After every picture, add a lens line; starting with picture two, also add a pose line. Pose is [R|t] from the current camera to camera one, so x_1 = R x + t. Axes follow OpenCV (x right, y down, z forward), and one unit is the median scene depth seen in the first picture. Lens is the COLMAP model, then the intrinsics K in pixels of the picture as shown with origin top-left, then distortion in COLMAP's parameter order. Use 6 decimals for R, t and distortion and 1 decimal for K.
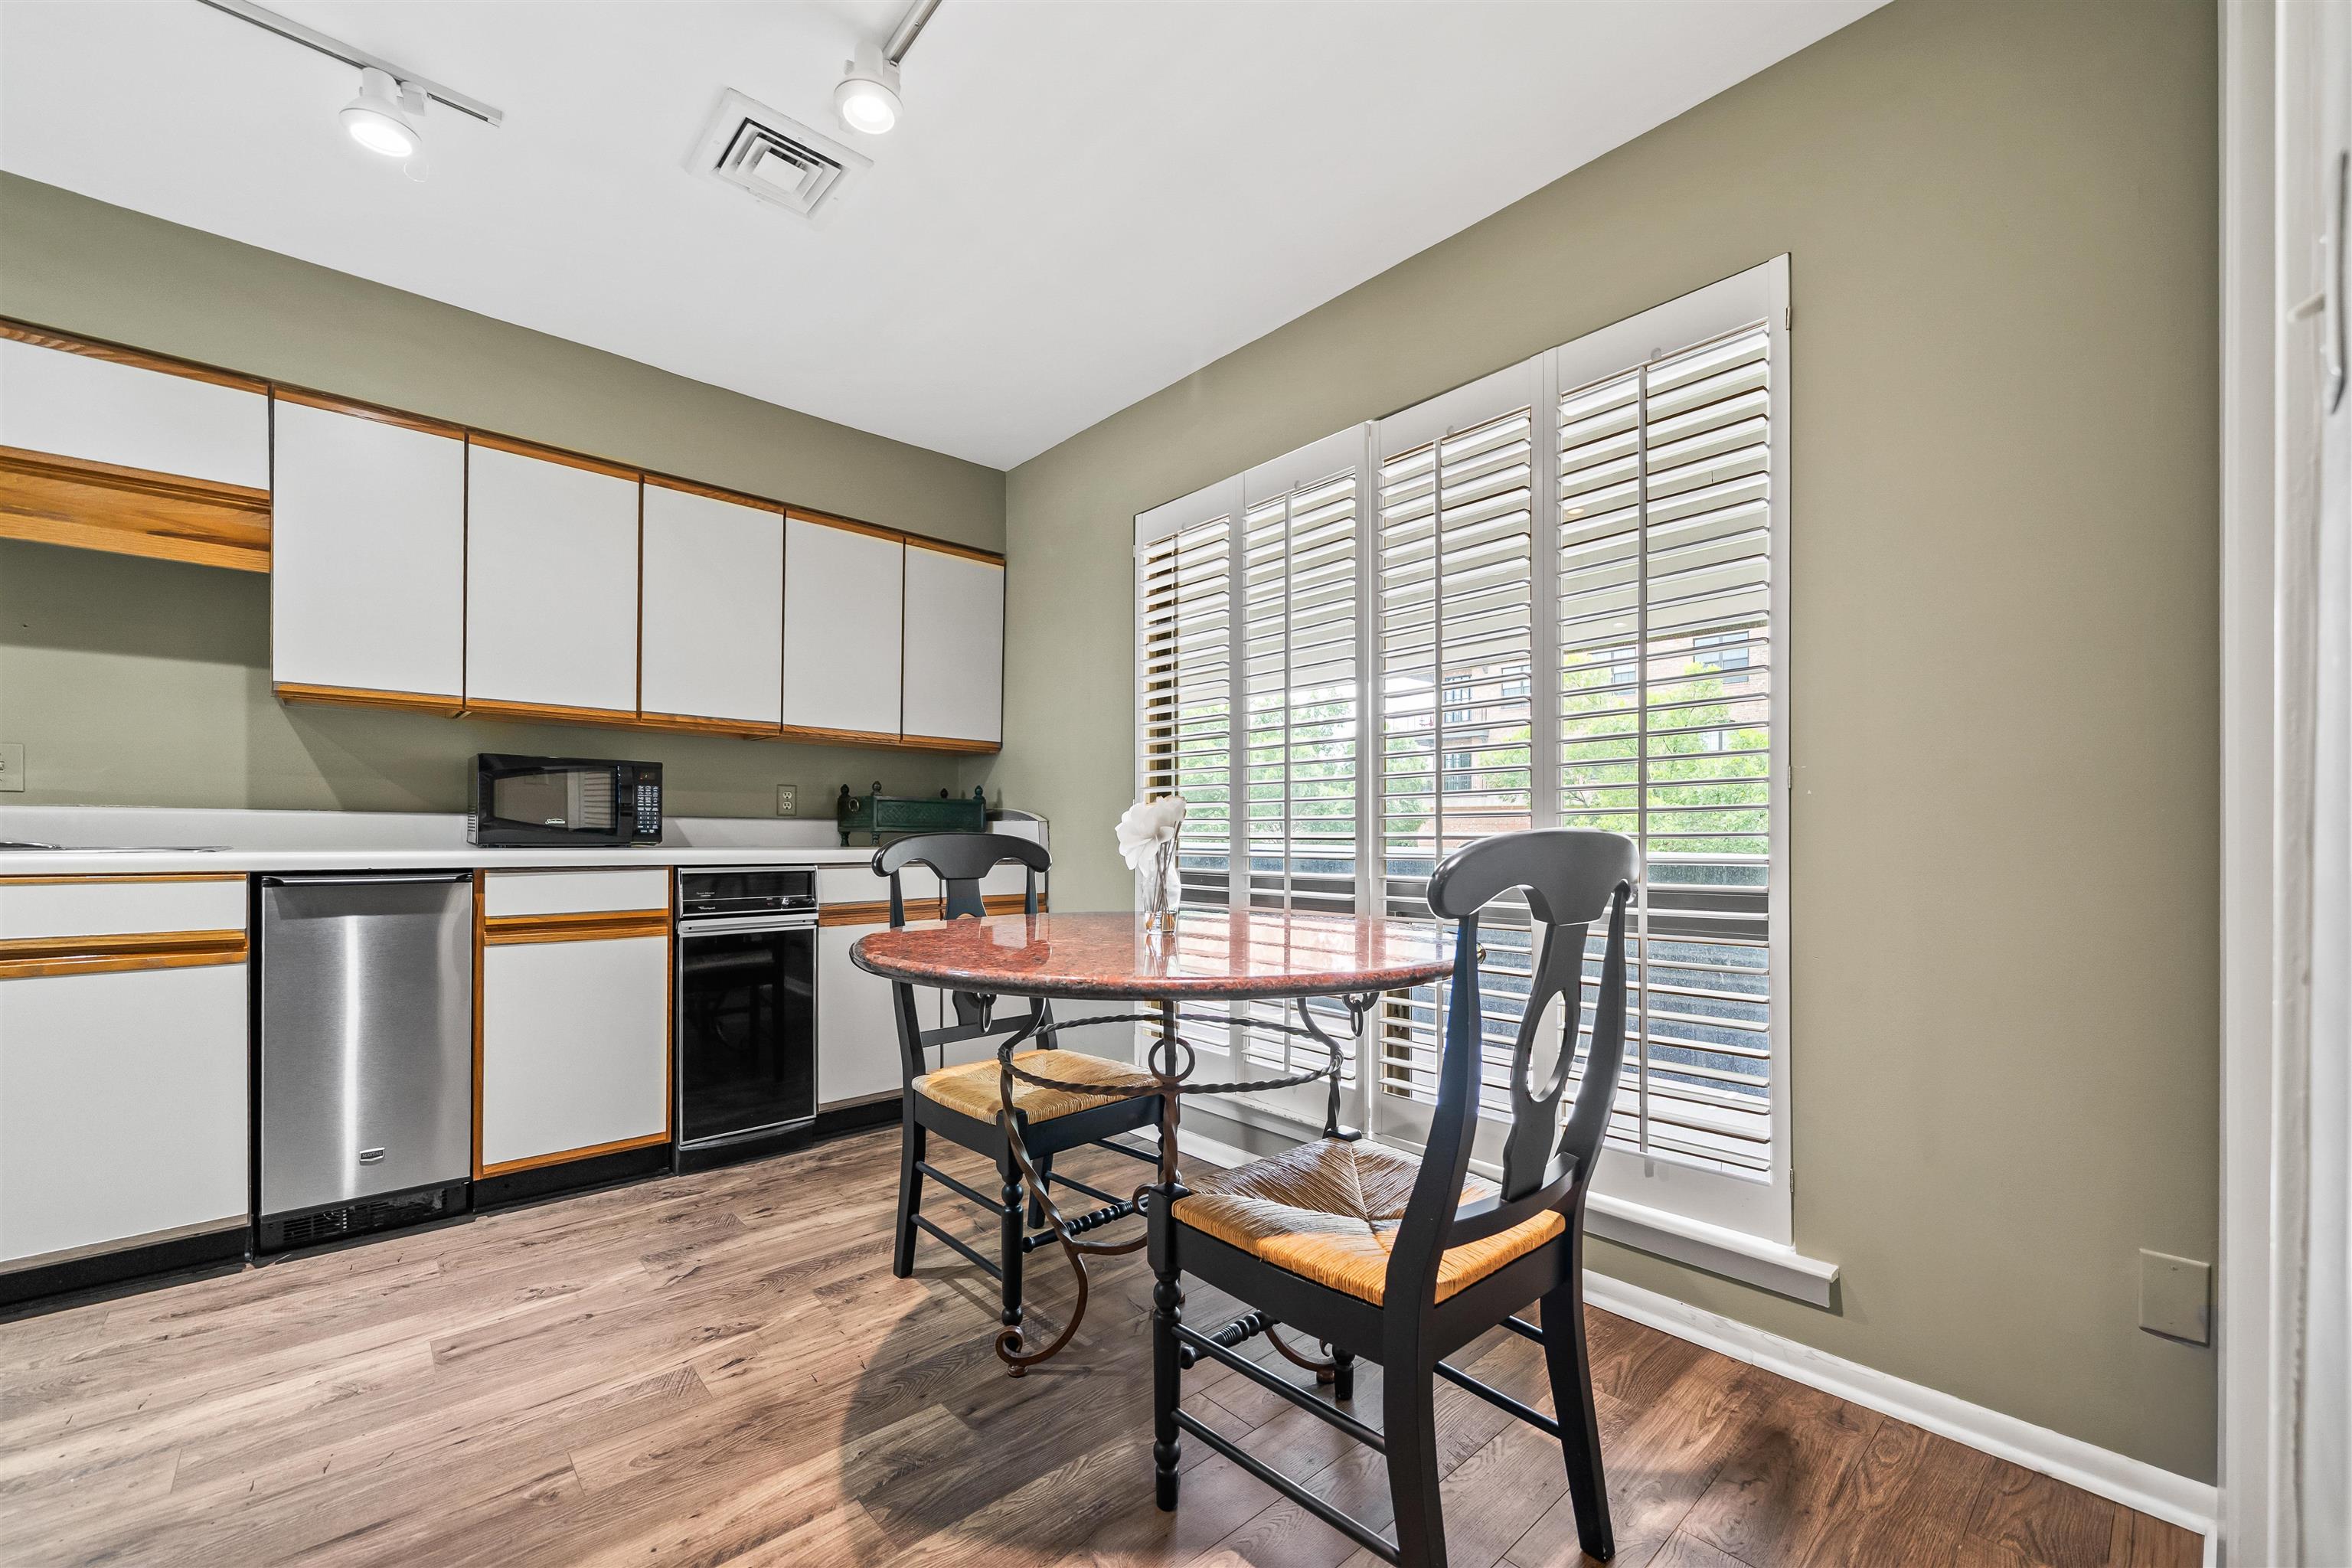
lens RADIAL K [[898.5, 0, 1079.5], [0, 898.5, 844.2], [0, 0, 1]] dist [-0.000448, -0.000255]
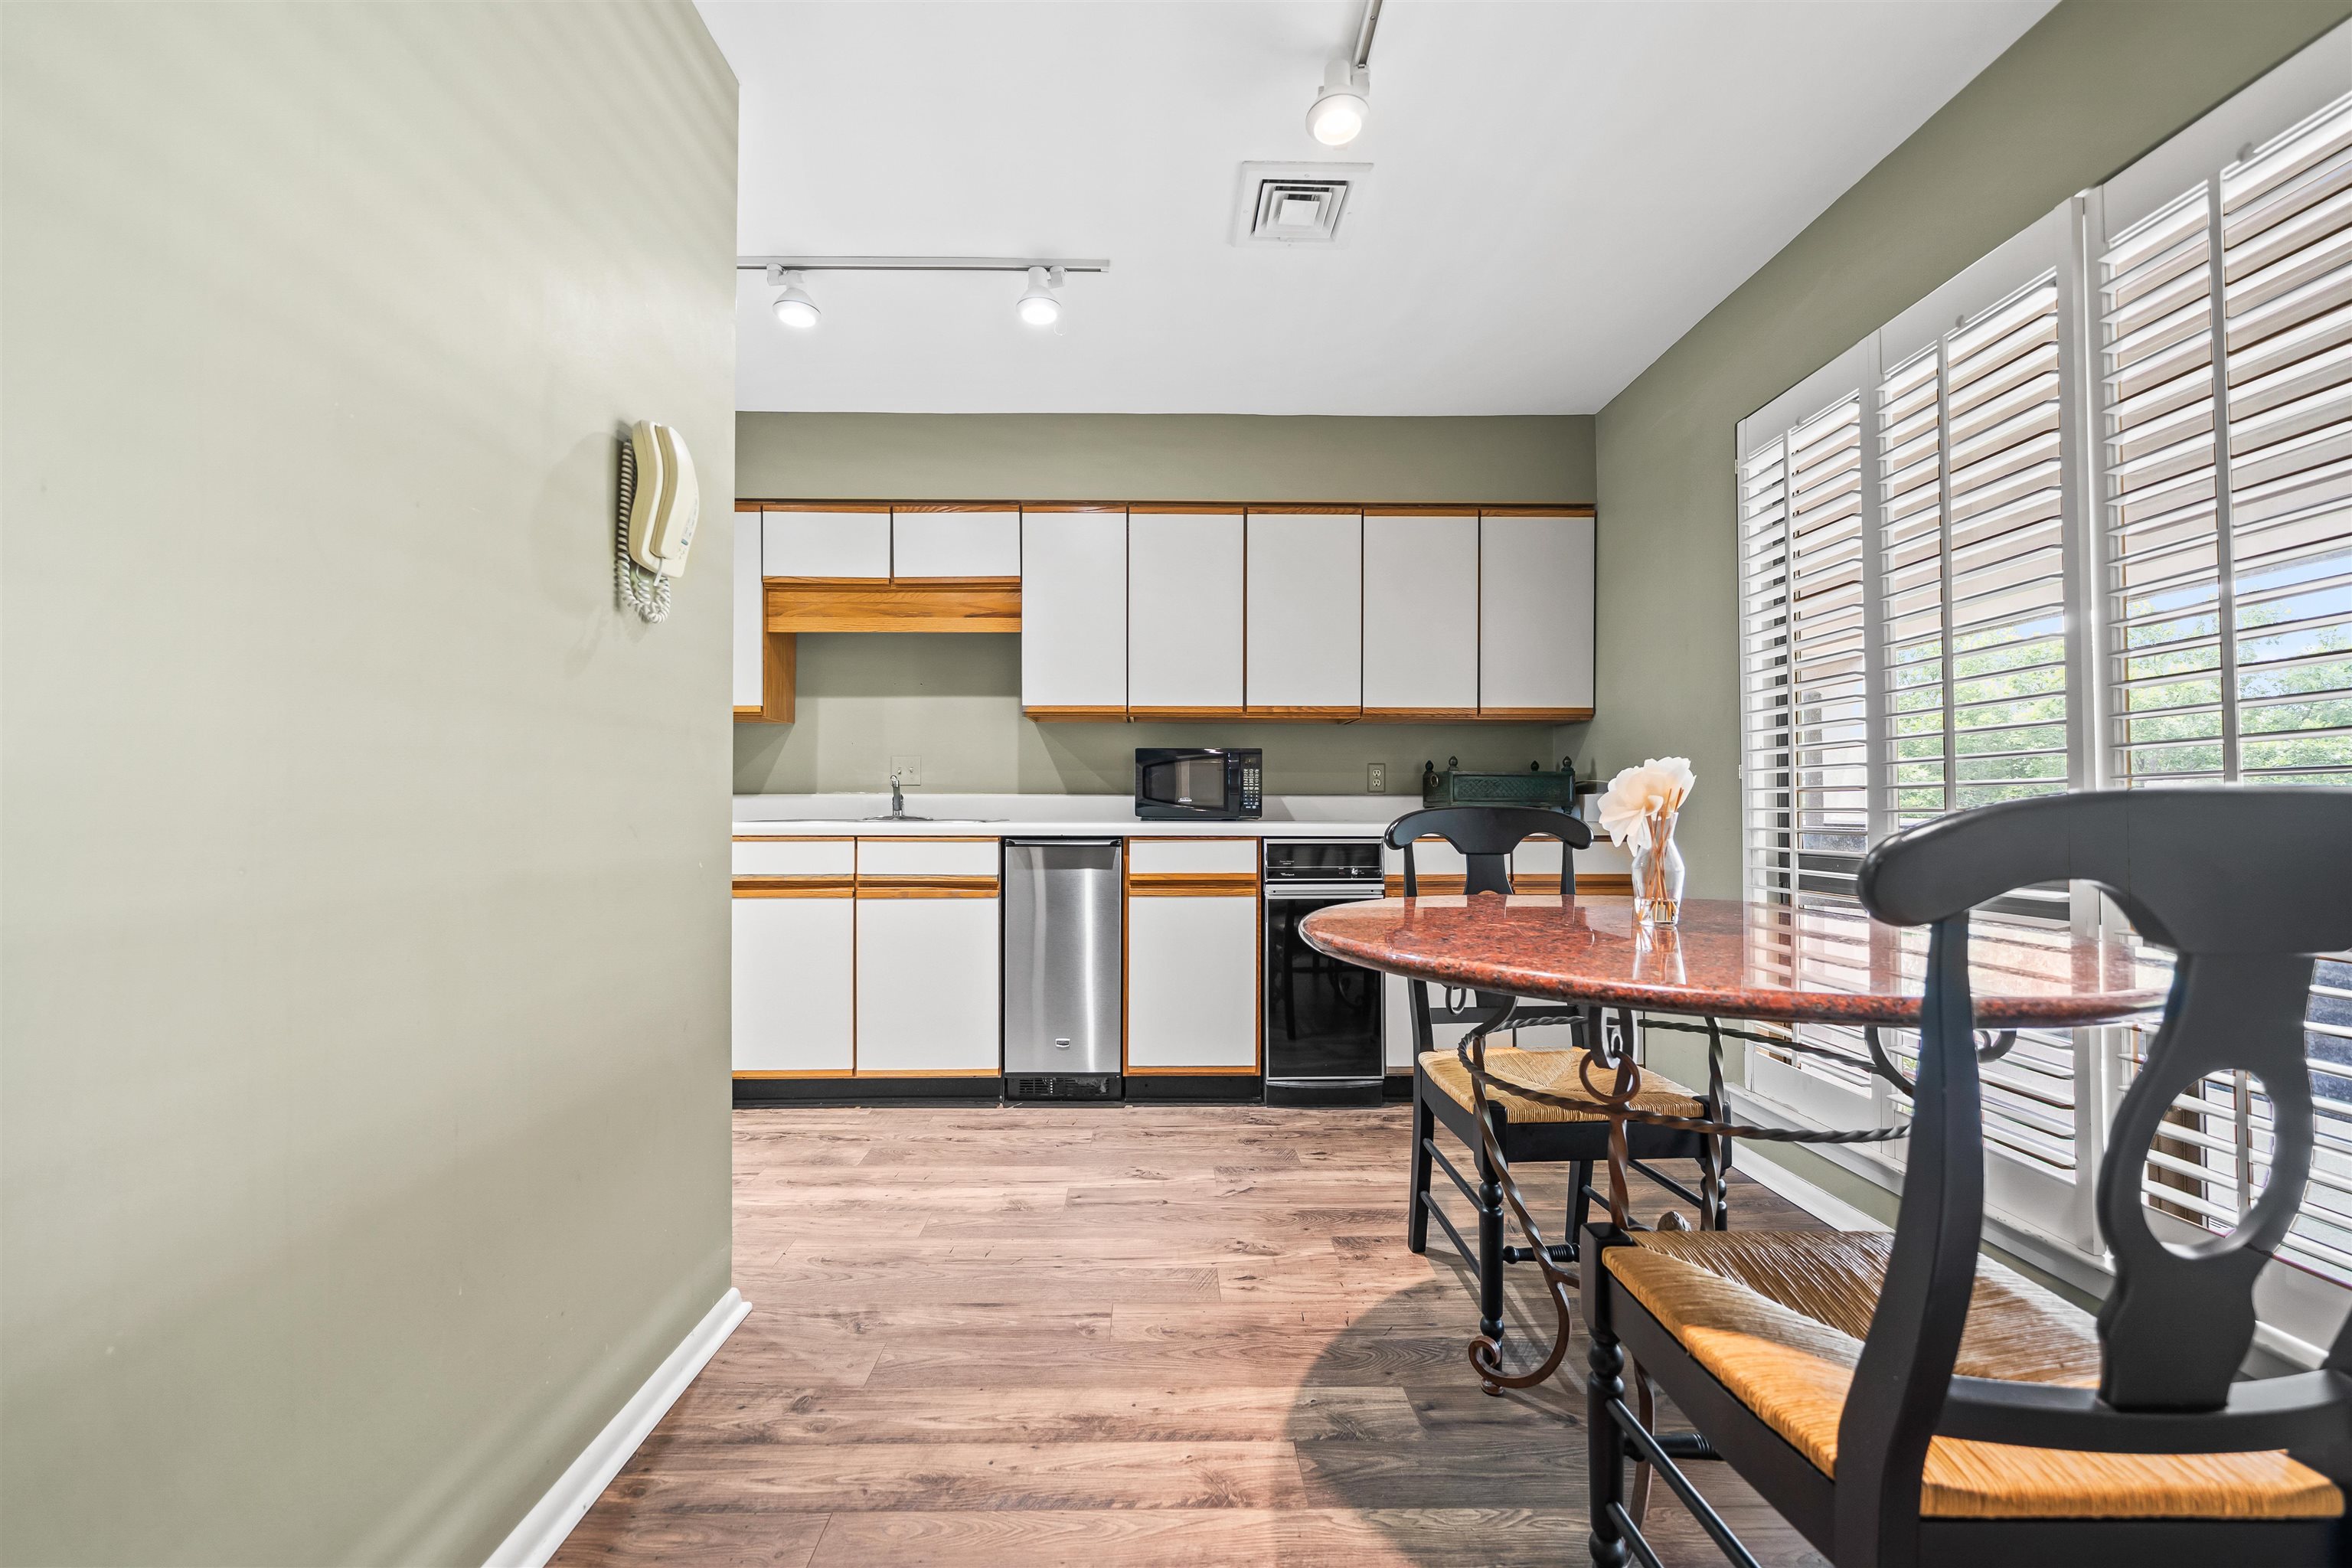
lens RADIAL K [[851.1, 0, 1173.0], [0, 851.1, 805.9], [0, 0, 1]] dist [-0.001942, -0.000188]
pose [[0.785995, -0.007338, -0.618189, 0.163625], [-0.003439, 0.999862, -0.016242, 0.002759], [0.618223, 0.014893, 0.785862, 0.076784]]
